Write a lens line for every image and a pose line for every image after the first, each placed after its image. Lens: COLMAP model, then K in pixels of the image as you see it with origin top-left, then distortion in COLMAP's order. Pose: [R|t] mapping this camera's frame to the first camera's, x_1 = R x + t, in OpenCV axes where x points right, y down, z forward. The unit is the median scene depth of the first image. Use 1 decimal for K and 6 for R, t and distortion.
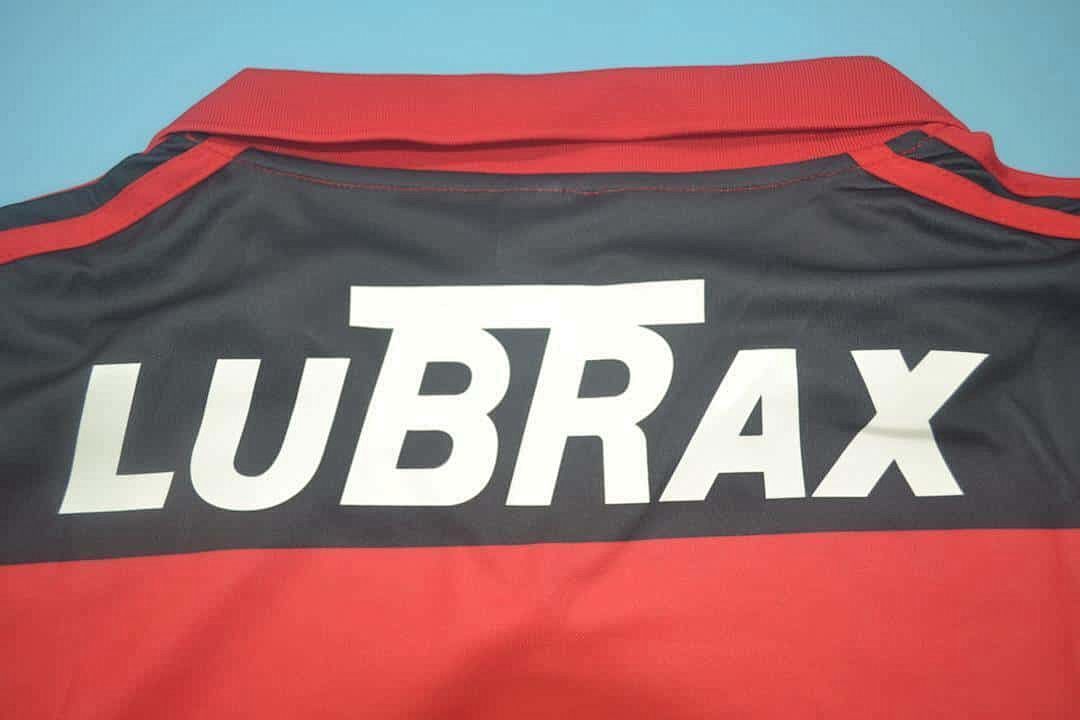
lens RADIAL K [[821.1, 0, 548.8], [0, 821.1, 363.6], [0, 0, 1]] dist [0.001128, -0.008523]
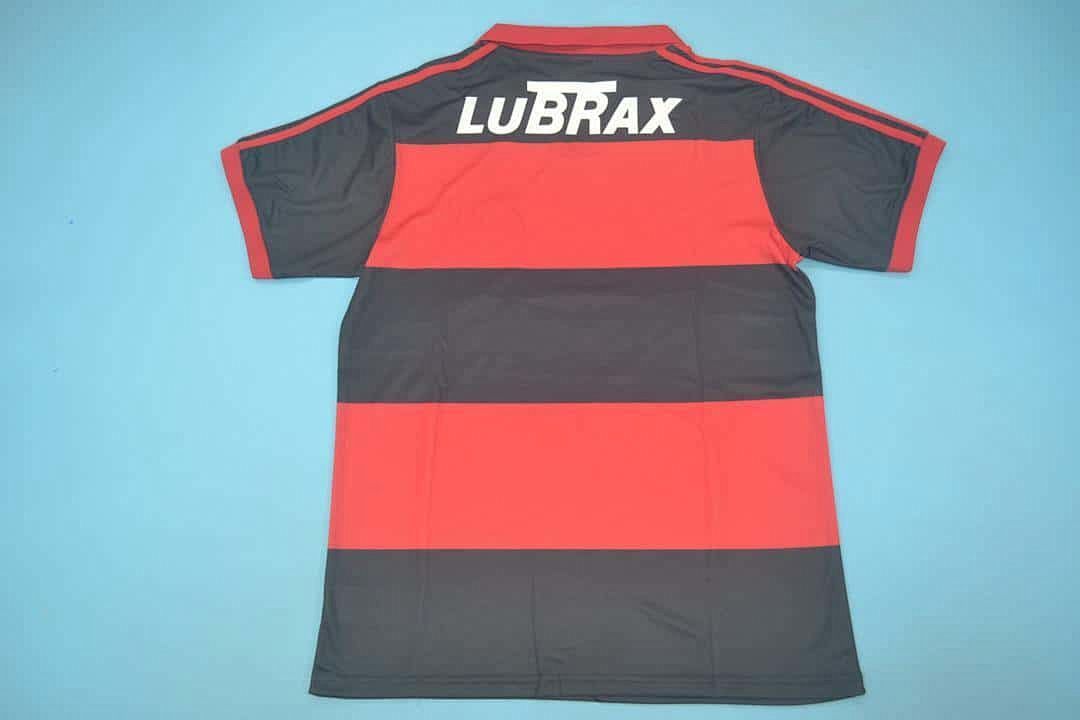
lens RADIAL K [[955.3, 0, 530.7], [0, 955.3, 356.5], [0, 0, 1]] dist [-0.001225, -0.000606]
pose [[0.999108, 0.034908, -0.023757, -0.071758], [-0.034160, 0.998930, 0.031166, 1.118237], [0.024820, -0.030327, 0.999232, -3.738230]]
